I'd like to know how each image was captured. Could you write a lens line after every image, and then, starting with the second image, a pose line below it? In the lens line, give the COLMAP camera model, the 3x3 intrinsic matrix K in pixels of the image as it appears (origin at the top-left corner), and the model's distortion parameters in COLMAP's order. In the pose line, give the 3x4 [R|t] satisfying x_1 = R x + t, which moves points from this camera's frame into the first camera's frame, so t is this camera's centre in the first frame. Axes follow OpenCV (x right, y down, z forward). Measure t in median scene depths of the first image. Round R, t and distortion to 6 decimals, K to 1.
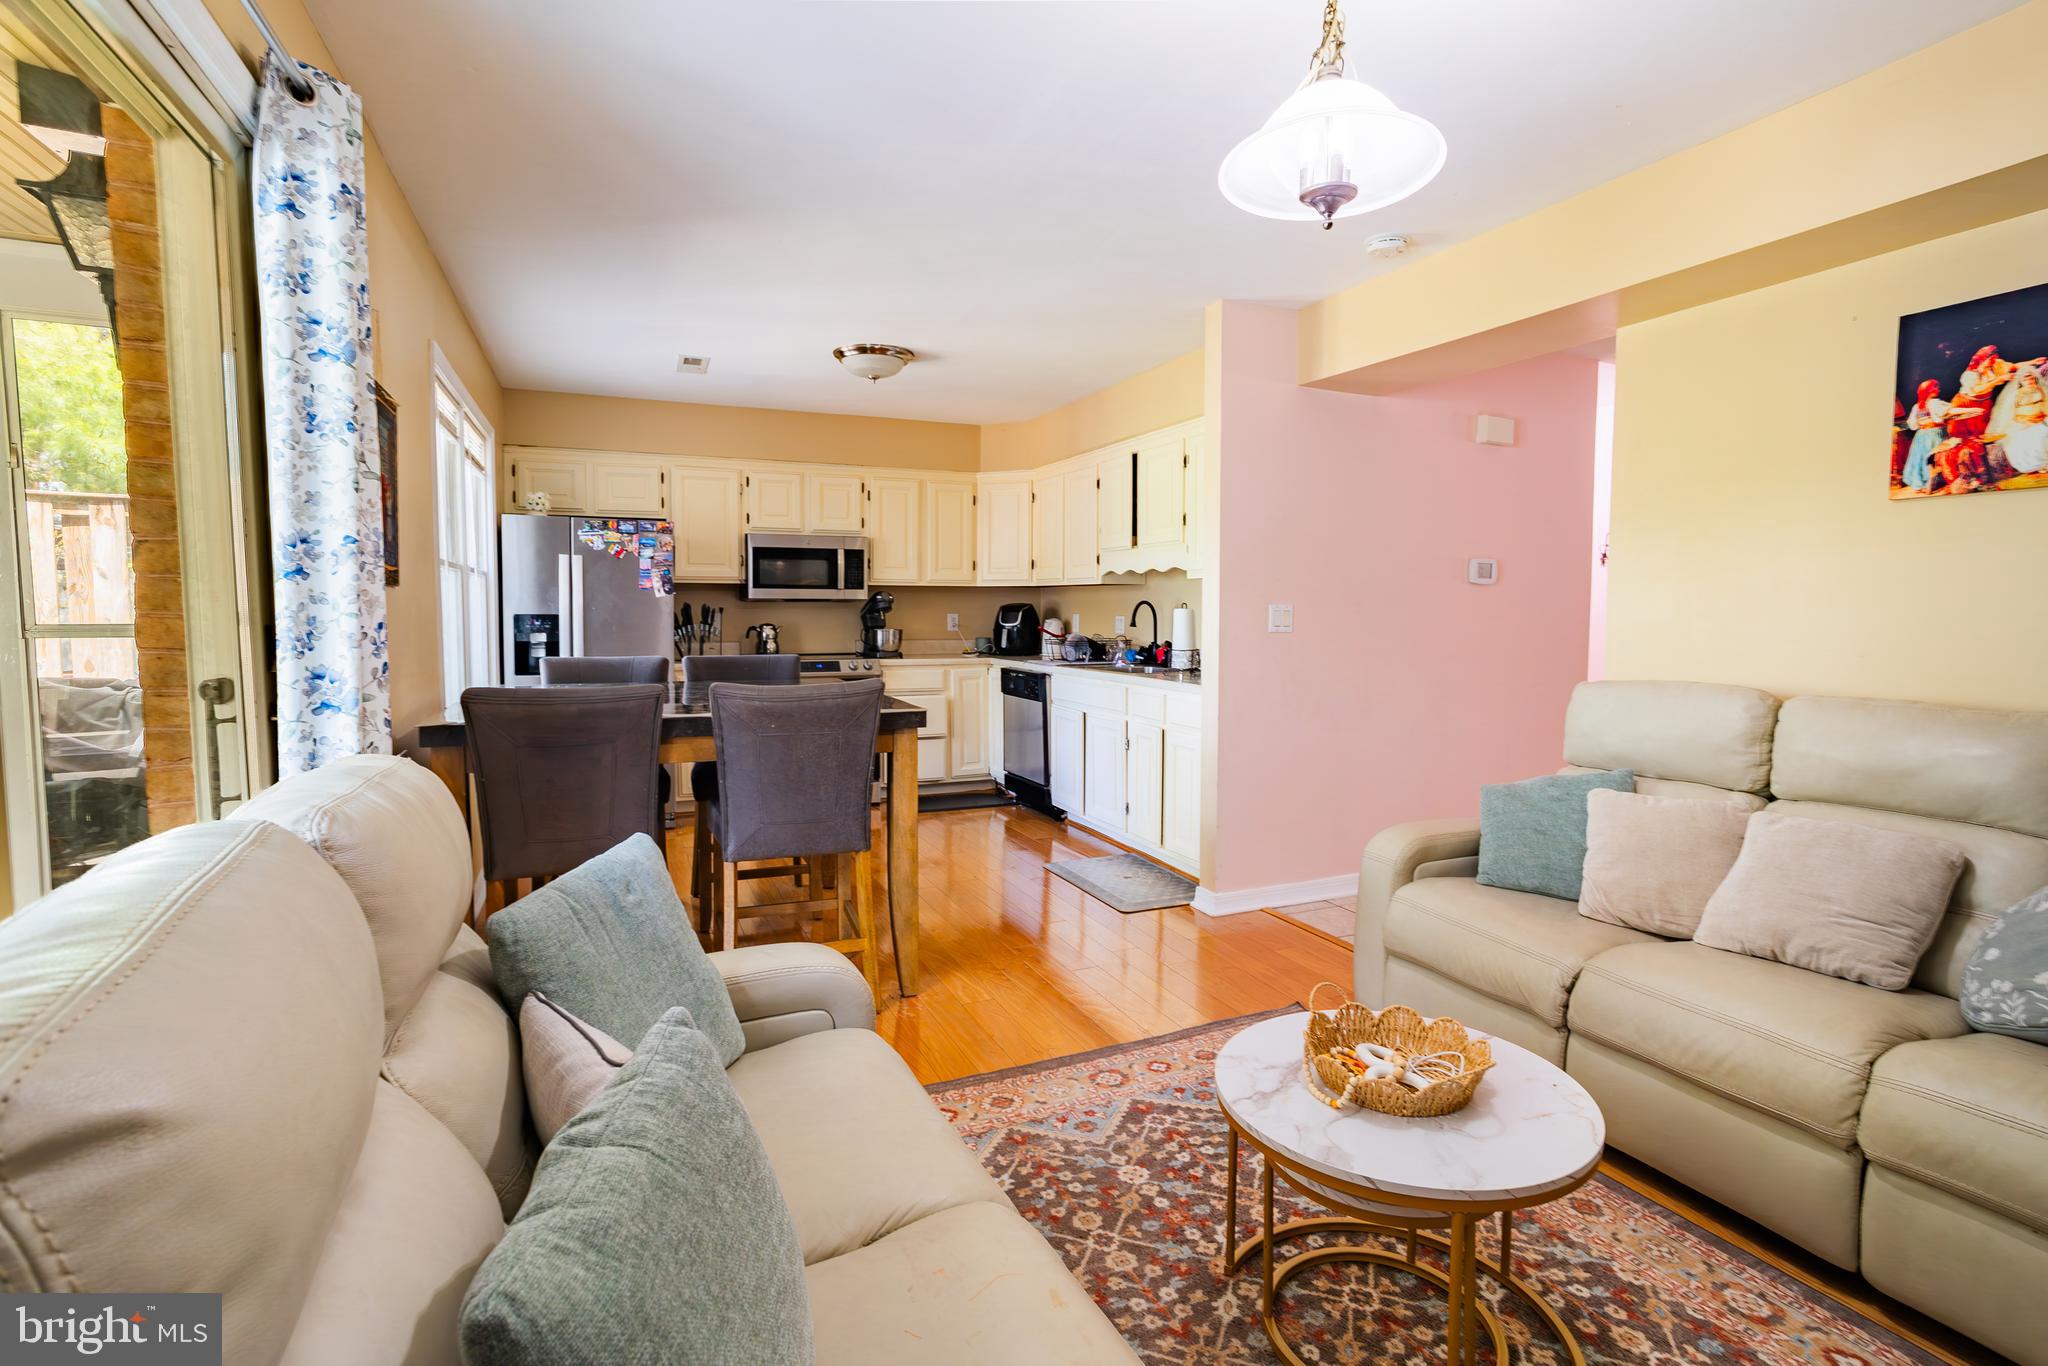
lens RADIAL K [[975.8, 0, 1047.6], [0, 975.8, 679.2], [0, 0, 1]] dist [-0.090745, 0.031979]
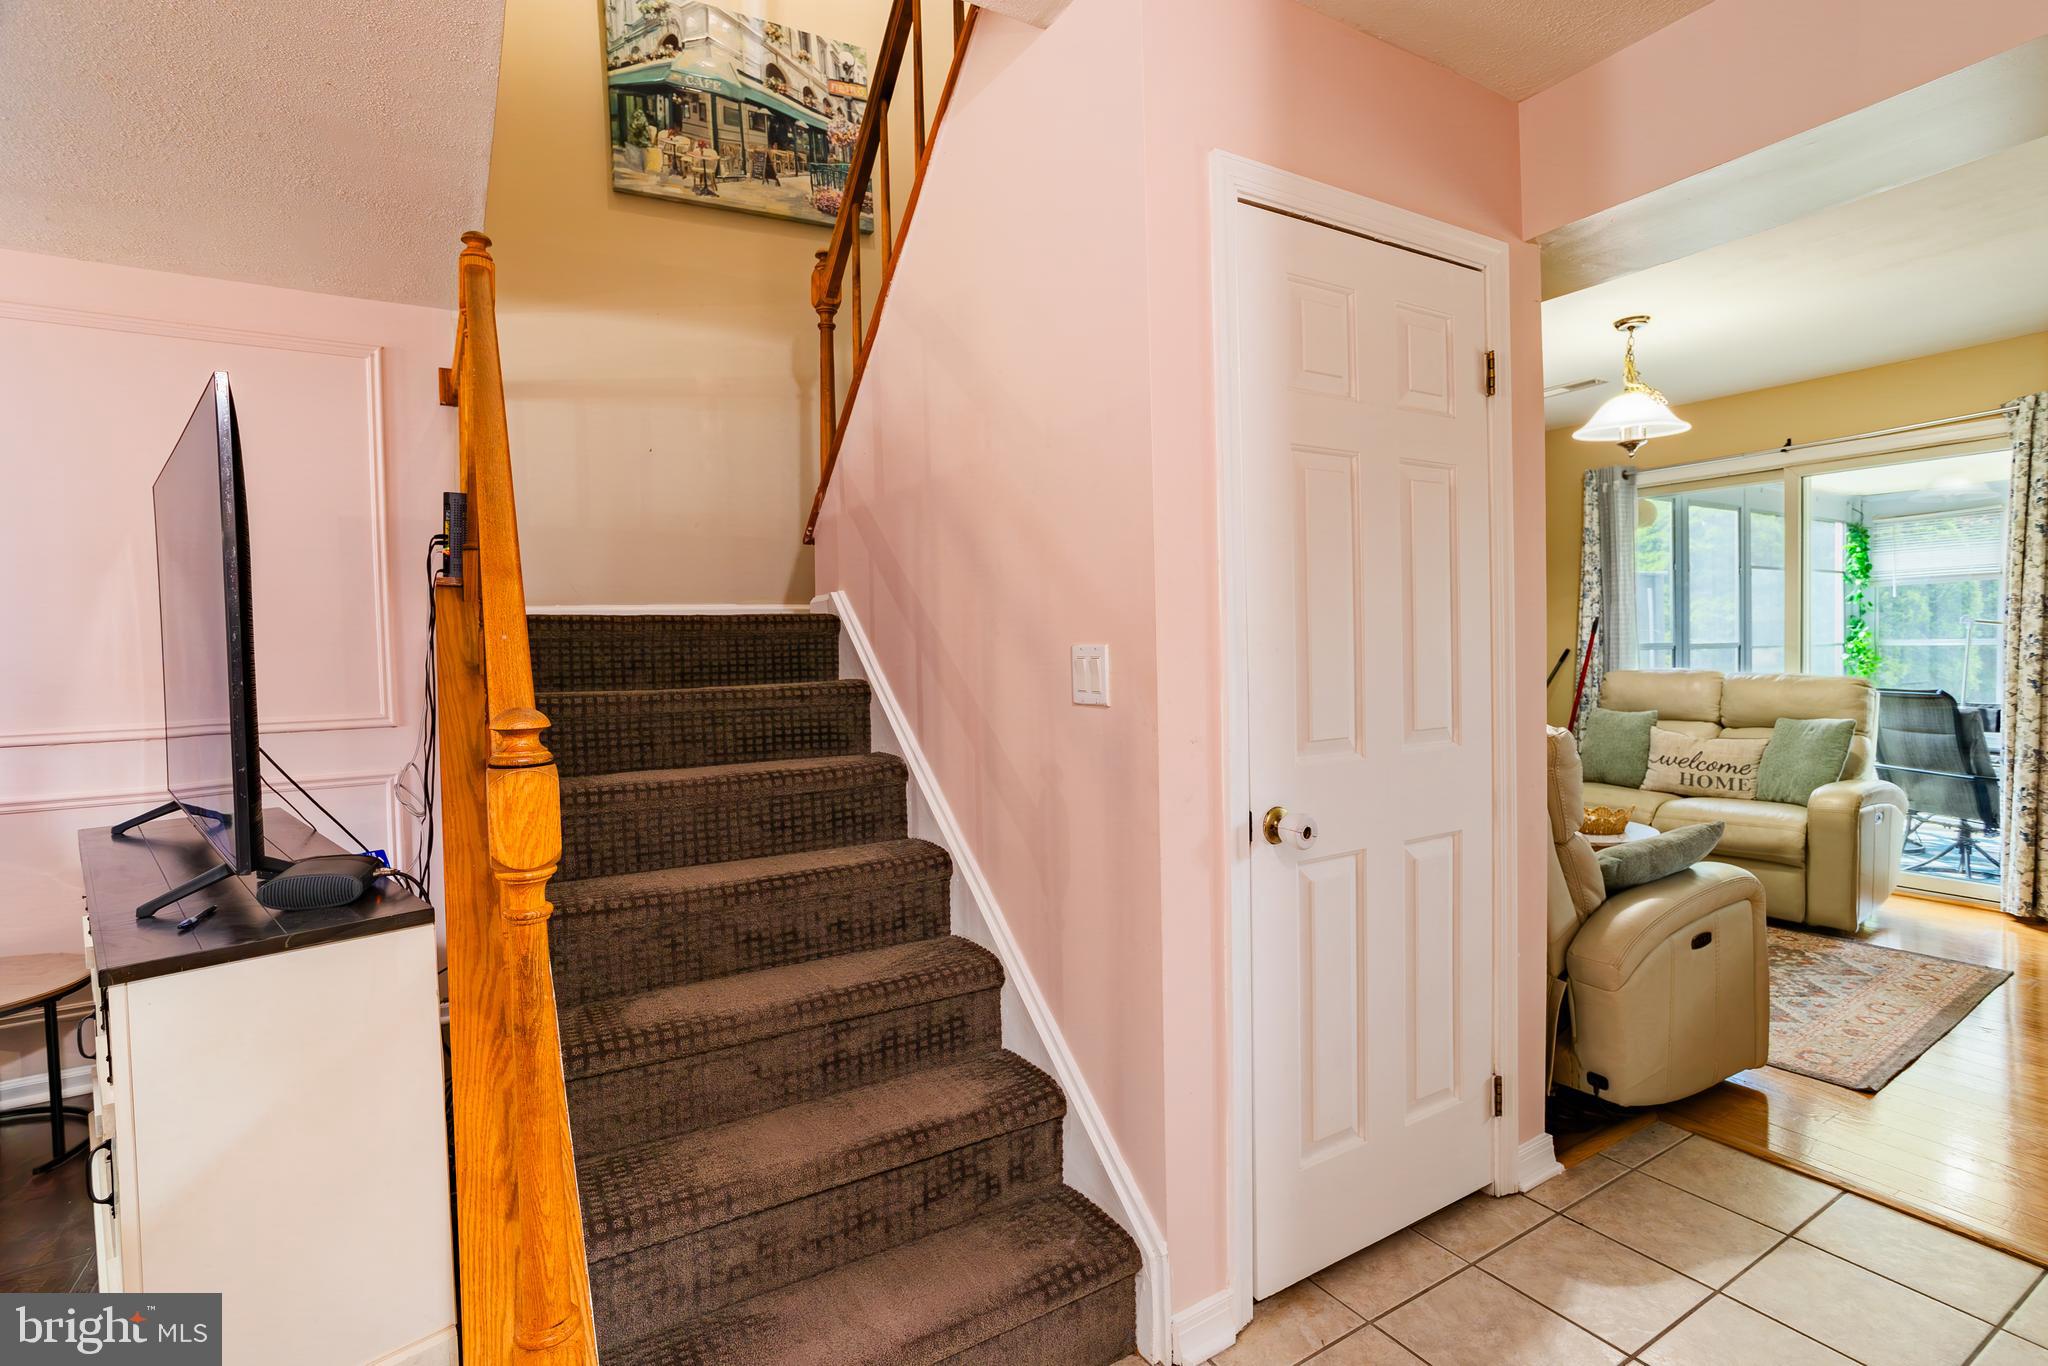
lens RADIAL K [[970.4, 0, 1029.1], [0, 970.4, 666.9], [0, 0, 1]] dist [-0.051184, 0.027611]
pose [[-0.989851, 0.023308, -0.140181, 1.098687], [0.009461, 0.995078, 0.098643, -0.130713], [0.141791, 0.096316, -0.985200, 1.666508]]
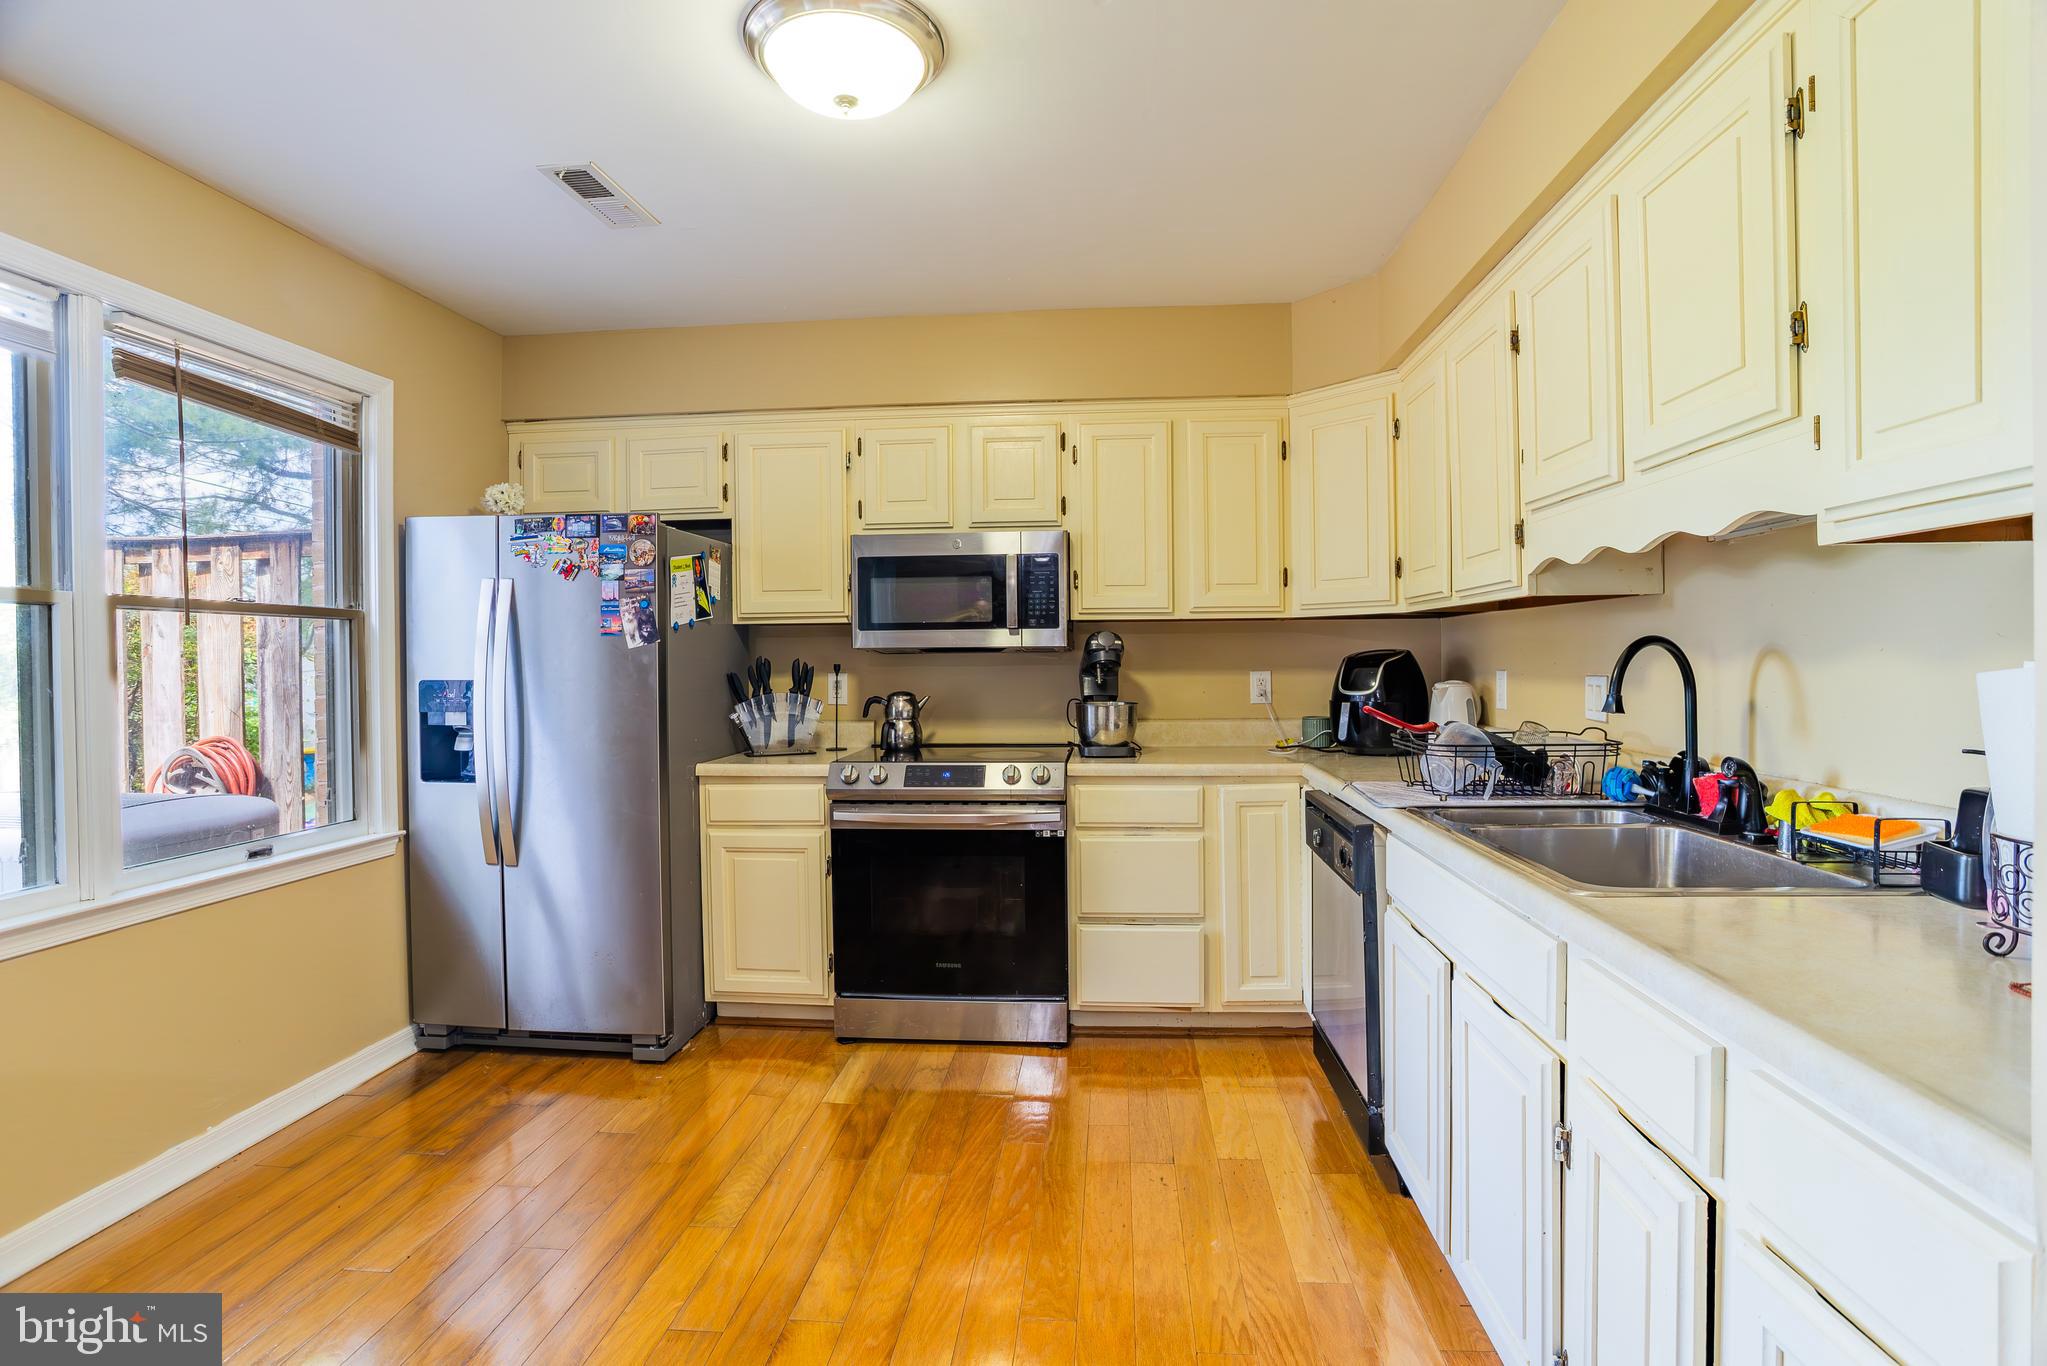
lens RADIAL K [[997.8, 0, 1026.5], [0, 997.8, 676.4], [0, 0, 1]] dist [-0.081141, 0.040663]
pose [[0.872917, -0.005163, -0.487842, 0.130408], [-0.021375, 0.998579, -0.048815, -0.079785], [0.487401, 0.053039, 0.871566, 1.061772]]
